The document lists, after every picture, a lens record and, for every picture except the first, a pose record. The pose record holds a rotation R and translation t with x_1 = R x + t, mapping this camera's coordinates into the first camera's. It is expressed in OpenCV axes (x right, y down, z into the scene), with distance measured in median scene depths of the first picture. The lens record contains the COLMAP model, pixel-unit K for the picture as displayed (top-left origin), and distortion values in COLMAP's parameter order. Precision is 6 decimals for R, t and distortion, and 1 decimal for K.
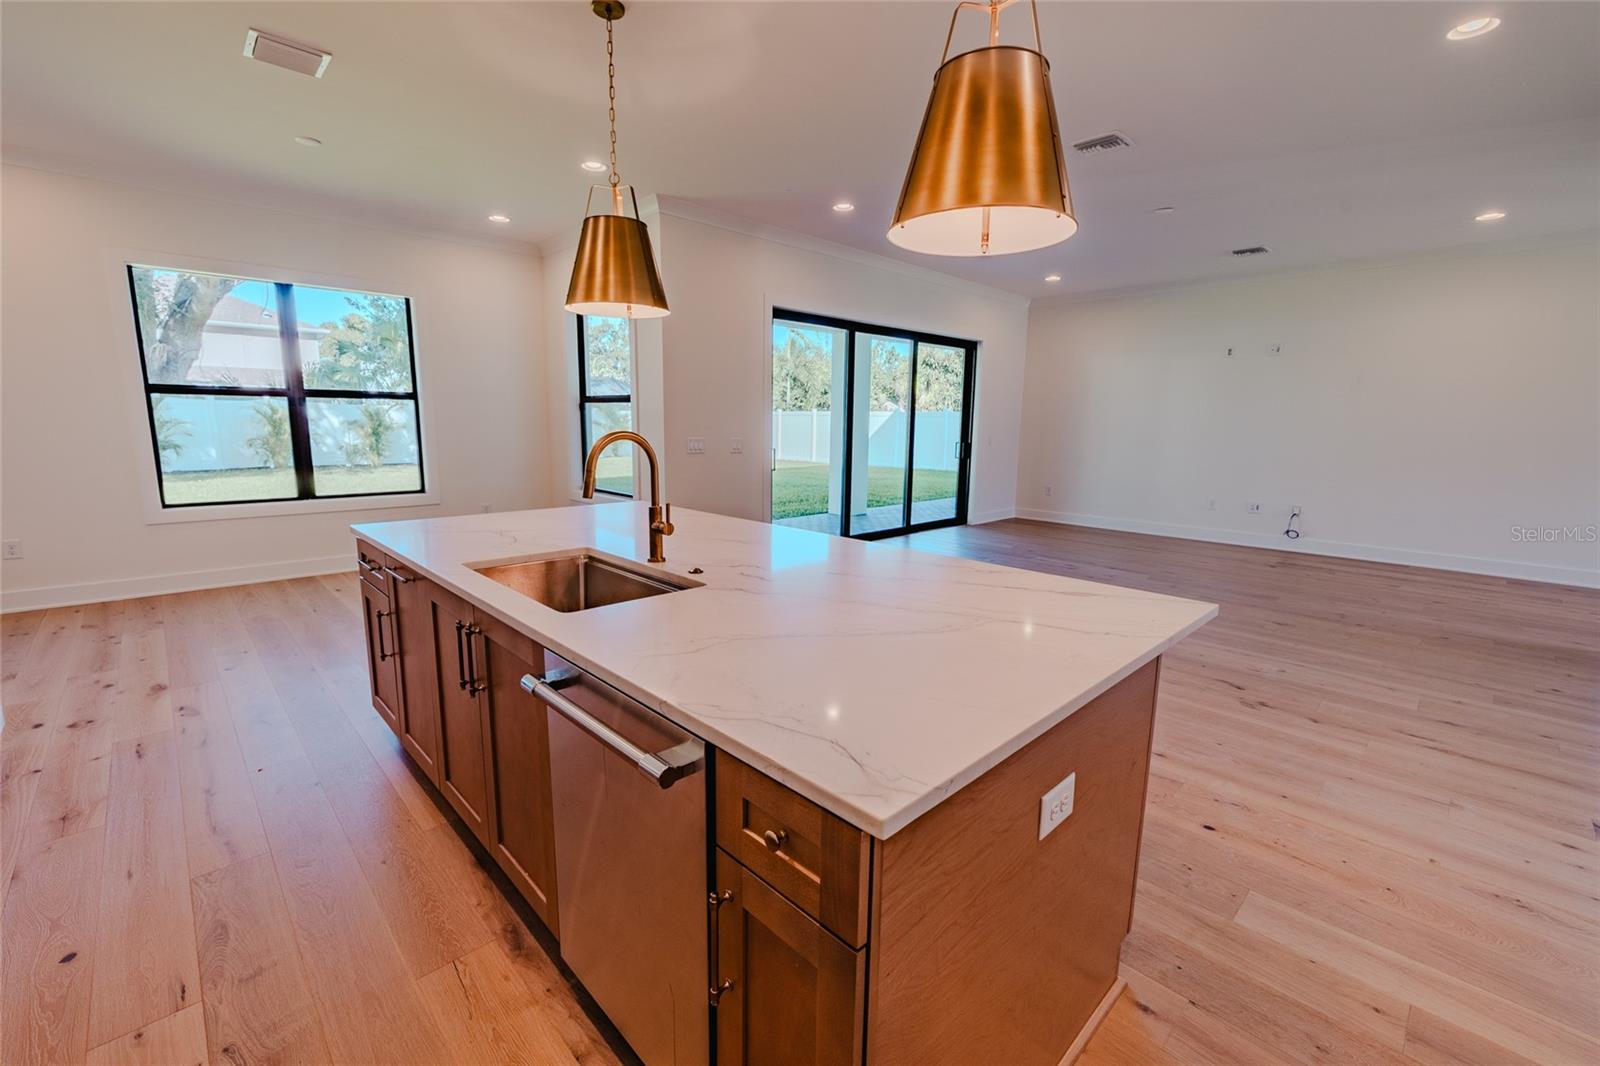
lens RADIAL K [[667.9, 0, 802.9], [0, 667.9, 529.9], [0, 0, 1]] dist [0.001227, -0.000076]
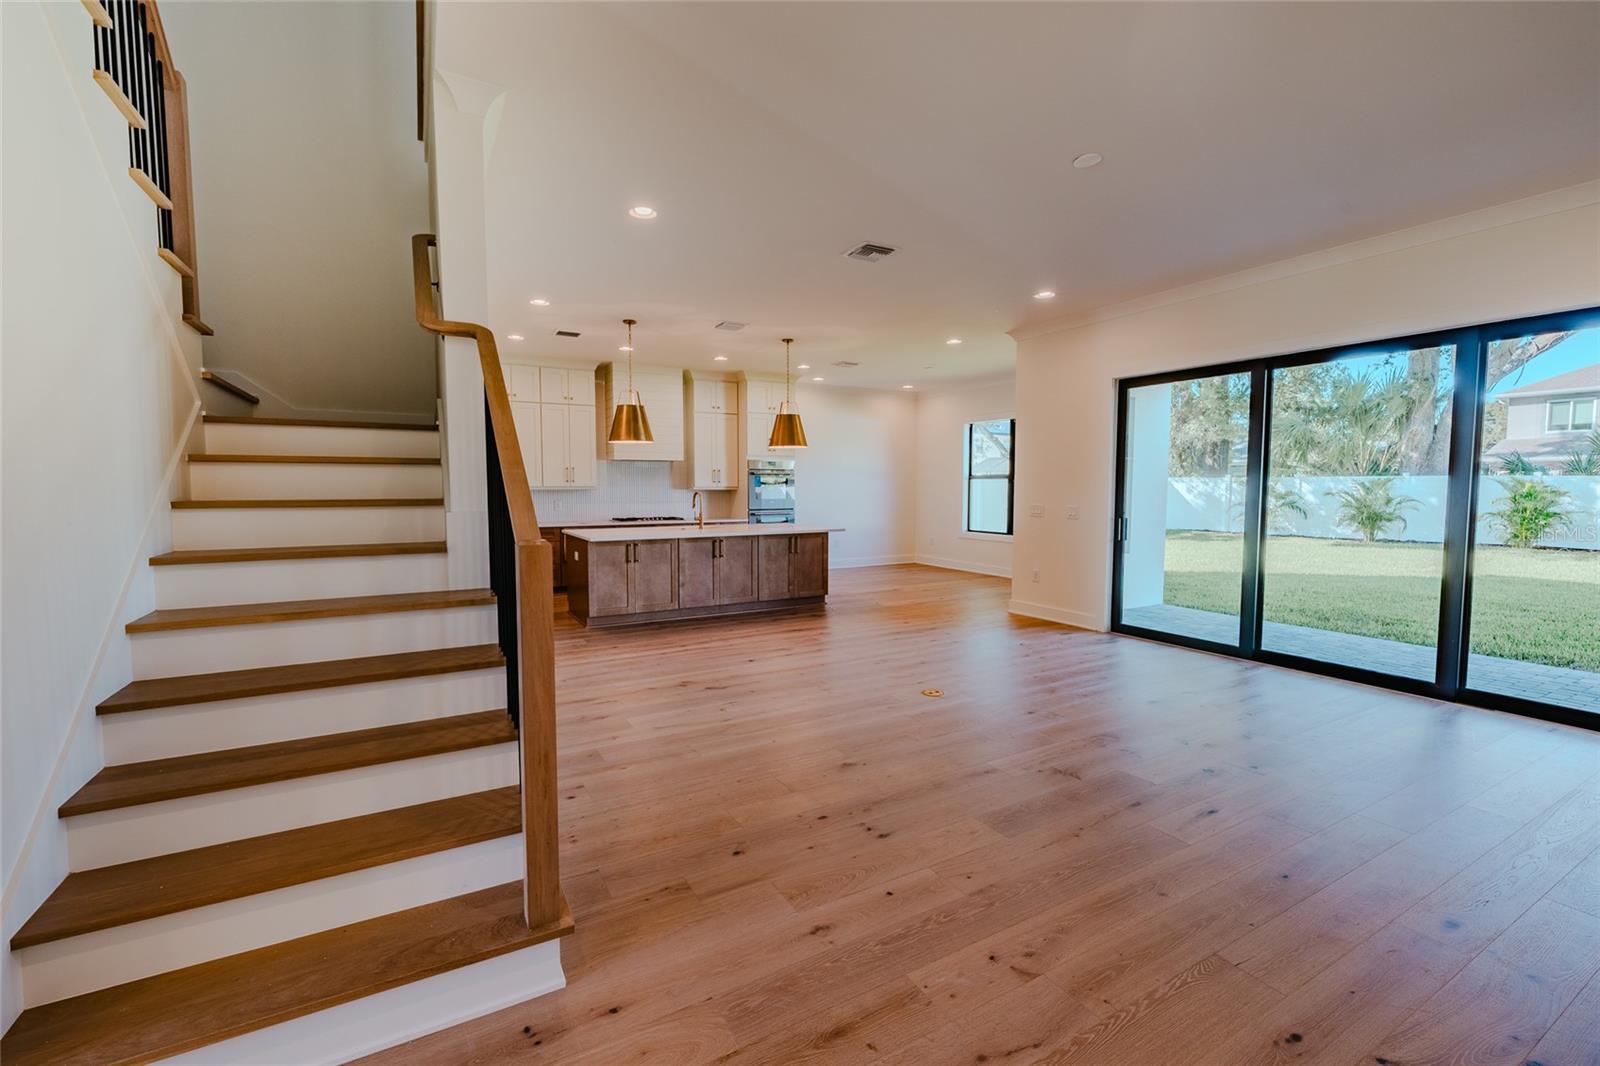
lens RADIAL K [[667.9, 0, 802.9], [0, 667.9, 529.9], [0, 0, 1]] dist [0.001227, -0.000076]
pose [[-0.242236, 0.053400, -0.968747, 1.749801], [-0.159919, 0.982630, 0.094153, -0.210122], [0.956947, 0.177729, -0.229489, 1.332532]]
